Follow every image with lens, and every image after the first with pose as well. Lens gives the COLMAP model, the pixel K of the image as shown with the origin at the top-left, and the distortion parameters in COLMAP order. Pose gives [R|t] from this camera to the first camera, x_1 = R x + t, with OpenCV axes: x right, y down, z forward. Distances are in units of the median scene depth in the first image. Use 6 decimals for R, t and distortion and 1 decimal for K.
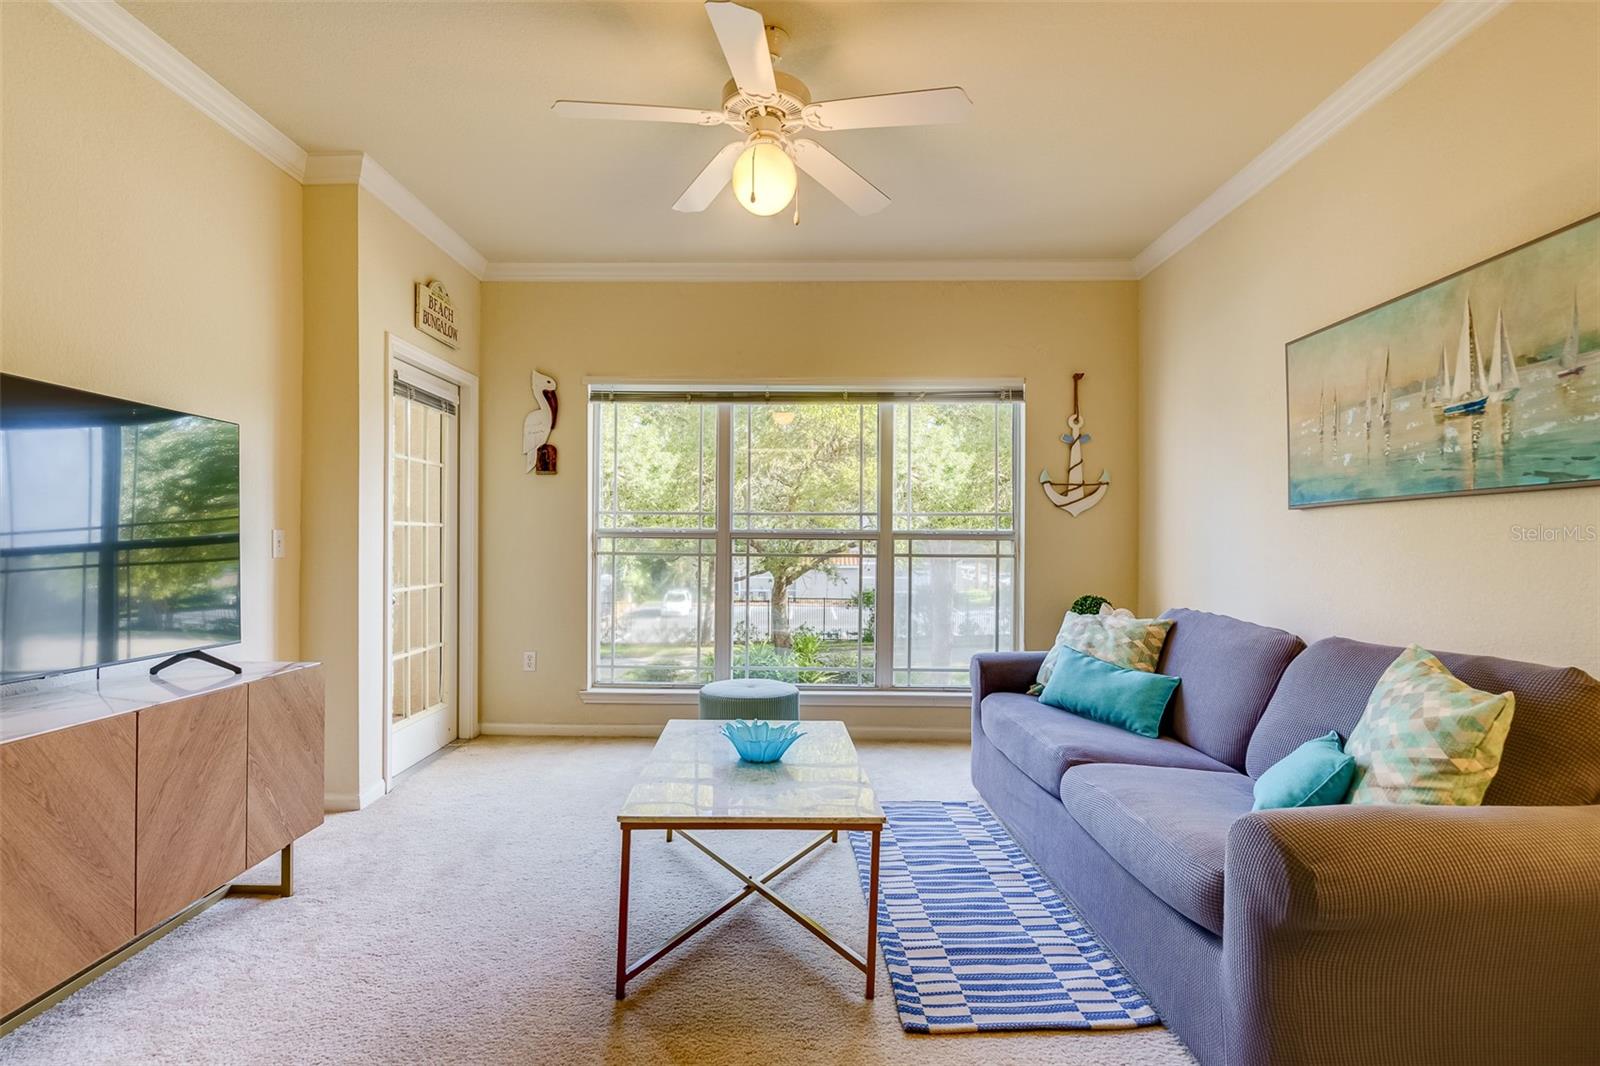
lens RADIAL K [[744.7, 0, 813.6], [0, 744.7, 544.2], [0, 0, 1]] dist [-0.004863, 0.003017]
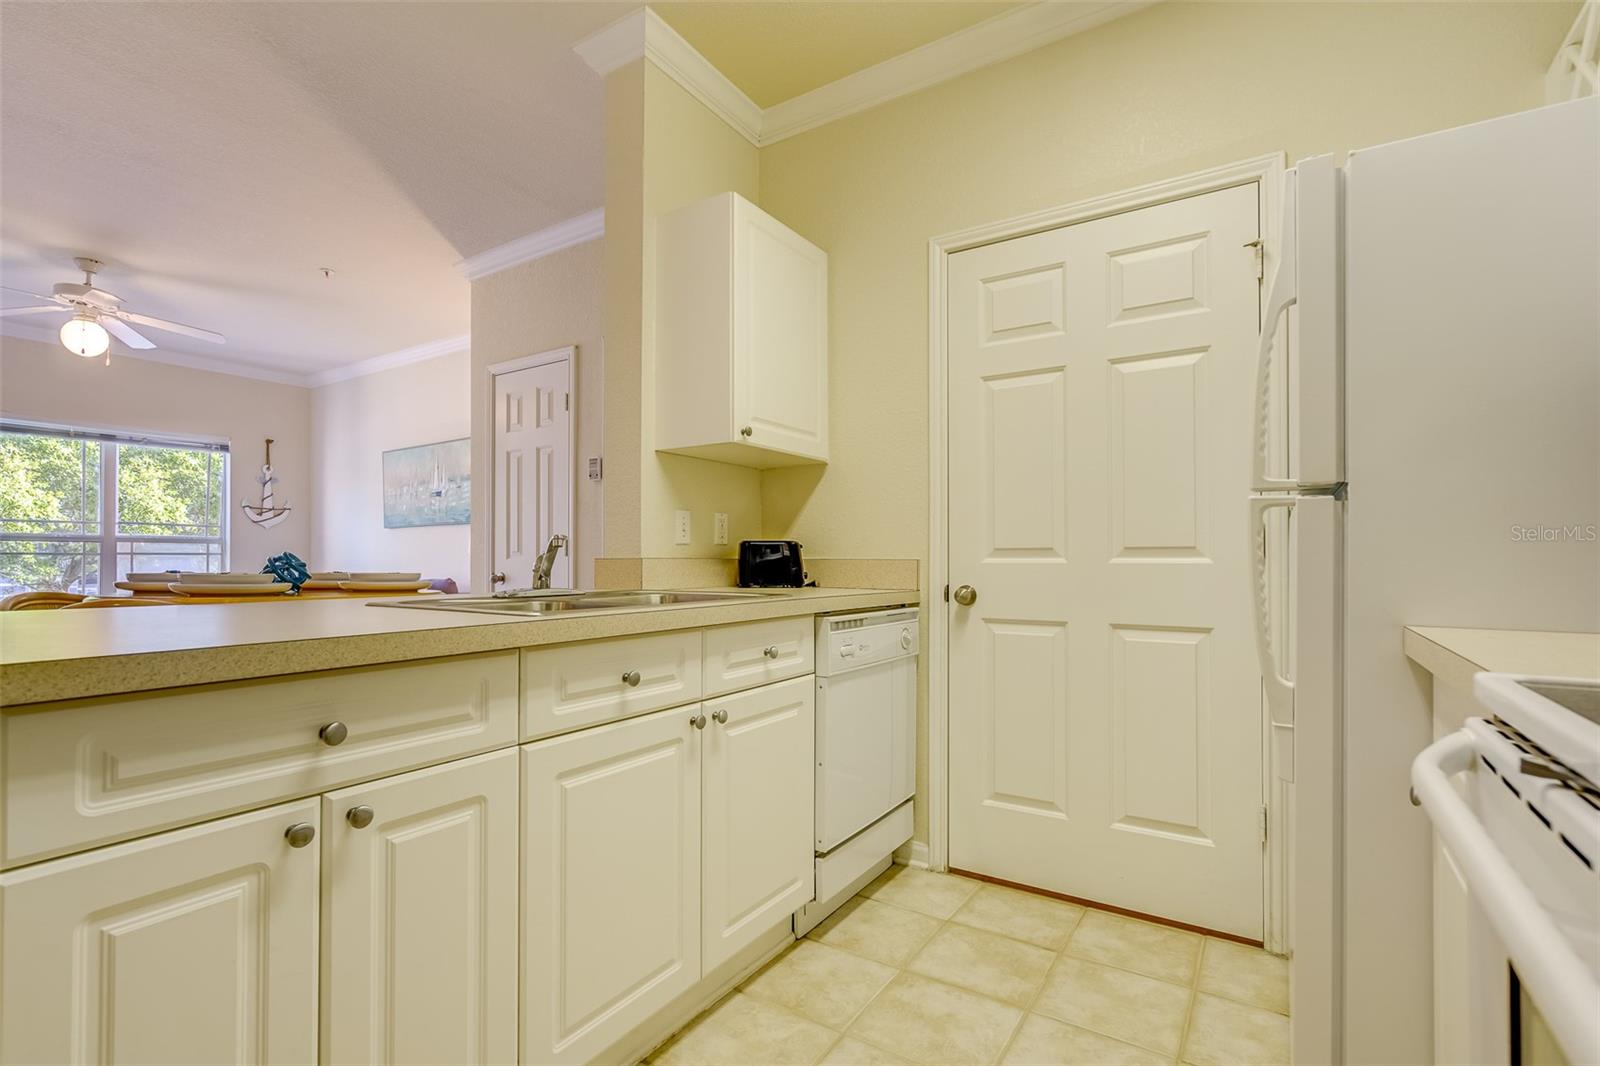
lens RADIAL K [[744.7, 0, 782.1], [0, 744.7, 551.4], [0, 0, 1]] dist [-0.004863, 0.003017]
pose [[0.569070, 0.003871, 0.822280, -0.450006], [0.006689, 0.999934, -0.009337, 0.045171], [-0.822262, 0.010813, 0.569007, -1.104935]]
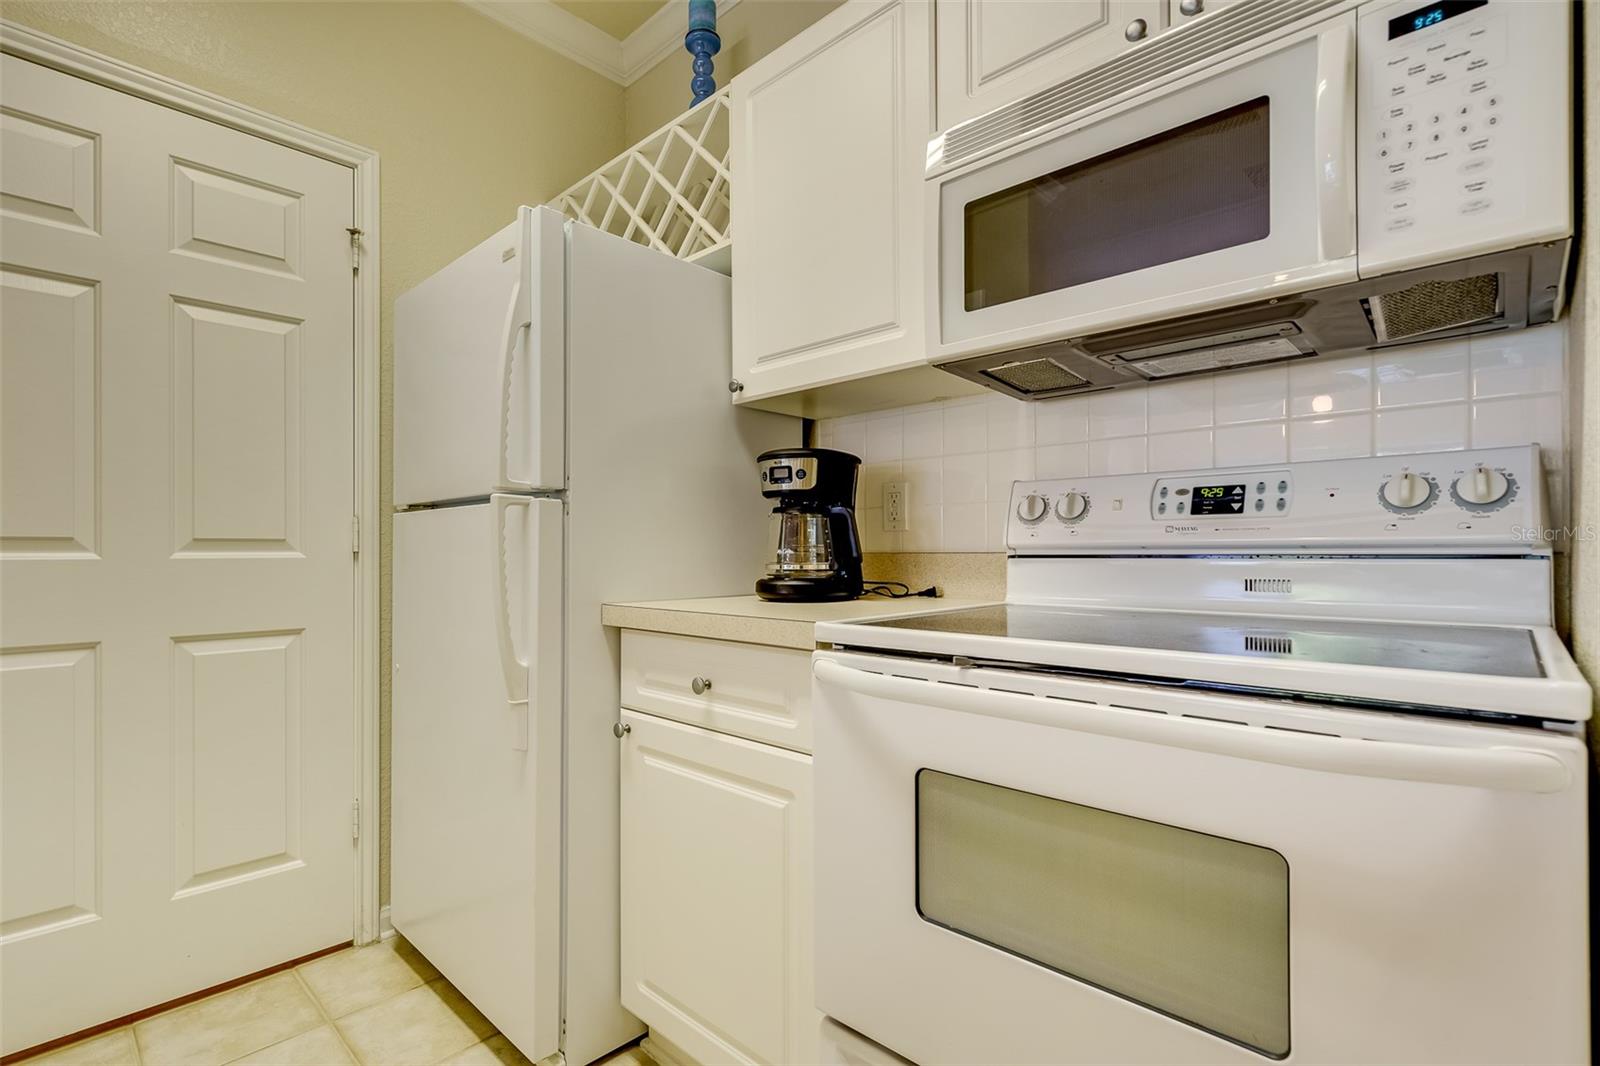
lens RADIAL K [[744.7, 0, 793.9], [0, 744.7, 548.4], [0, 0, 1]] dist [-0.004863, 0.003017]
pose [[-0.701582, -0.000181, 0.712589, -0.398992], [0.002376, 0.999994, 0.002593, 0.043960], [-0.712585, 0.003512, -0.701577, -0.890643]]
